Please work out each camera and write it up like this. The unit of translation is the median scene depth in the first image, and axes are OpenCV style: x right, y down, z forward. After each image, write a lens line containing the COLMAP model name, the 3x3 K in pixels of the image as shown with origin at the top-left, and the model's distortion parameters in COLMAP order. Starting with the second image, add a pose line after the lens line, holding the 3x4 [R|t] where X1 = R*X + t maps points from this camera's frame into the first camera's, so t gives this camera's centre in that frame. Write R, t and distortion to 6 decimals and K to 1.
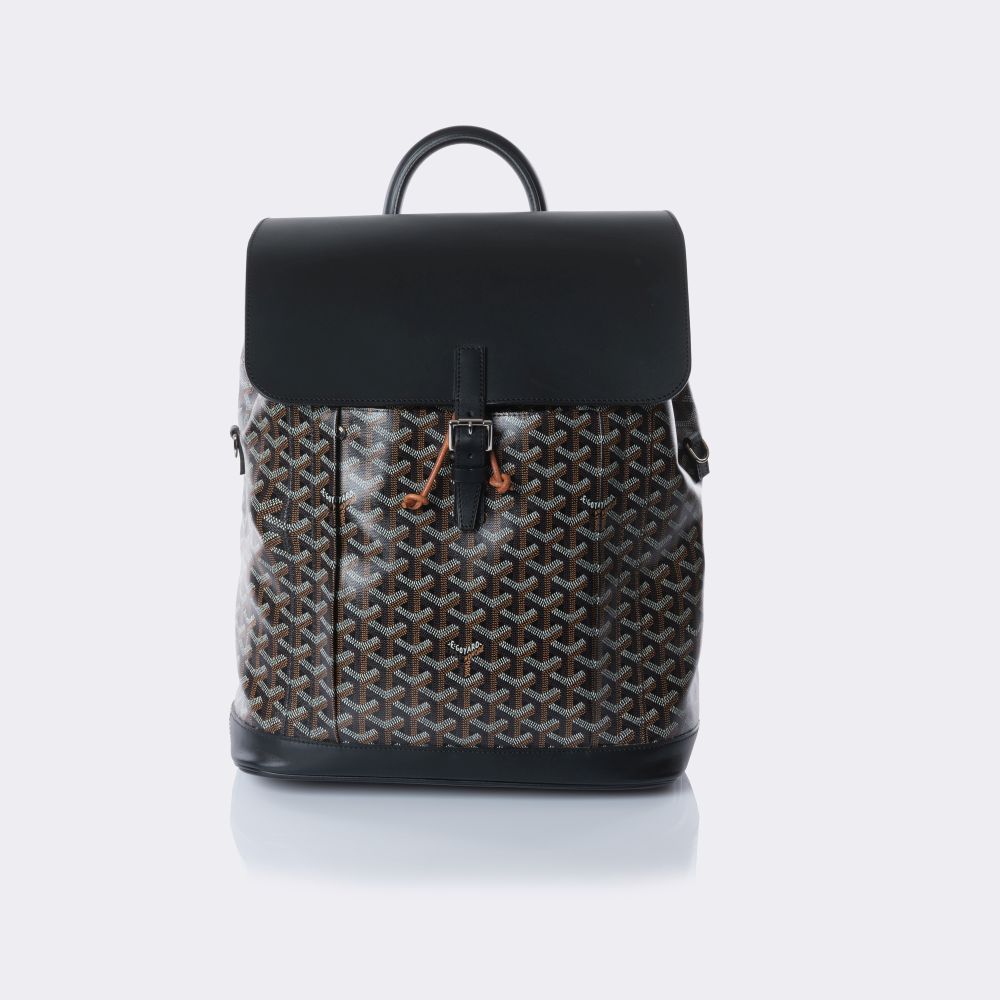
lens RADIAL K [[4167.9, 0, 499.7], [0, 4167.9, 499.6], [0, 0, 1]] dist [0.353668, 0.000000]
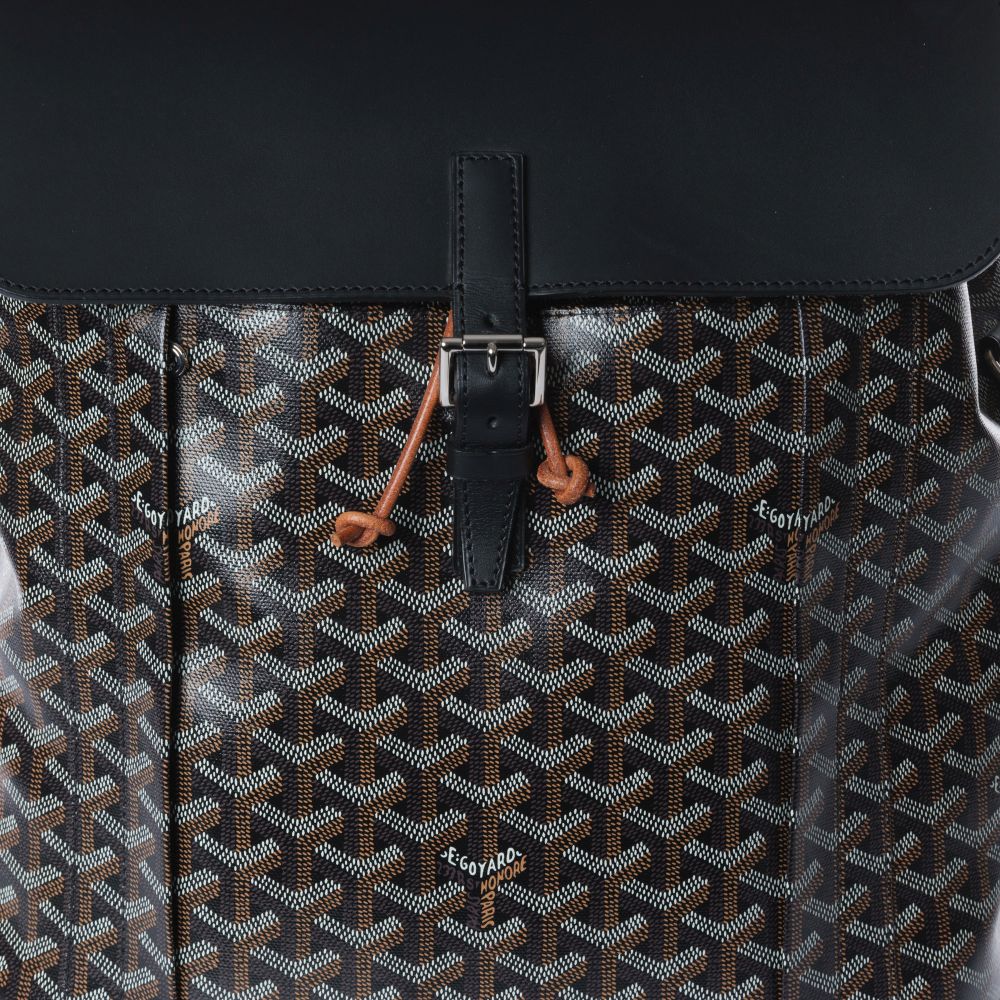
lens RADIAL K [[4167.9, 0, 500.7], [0, 4167.9, 499.8], [0, 0, 1]] dist [0.353668, 0.000000]
pose [[0.999810, -0.011433, 0.015790, -0.012674], [0.009649, 0.994017, 0.108798, -0.046881], [-0.016940, -0.108625, 0.993938, 0.583490]]
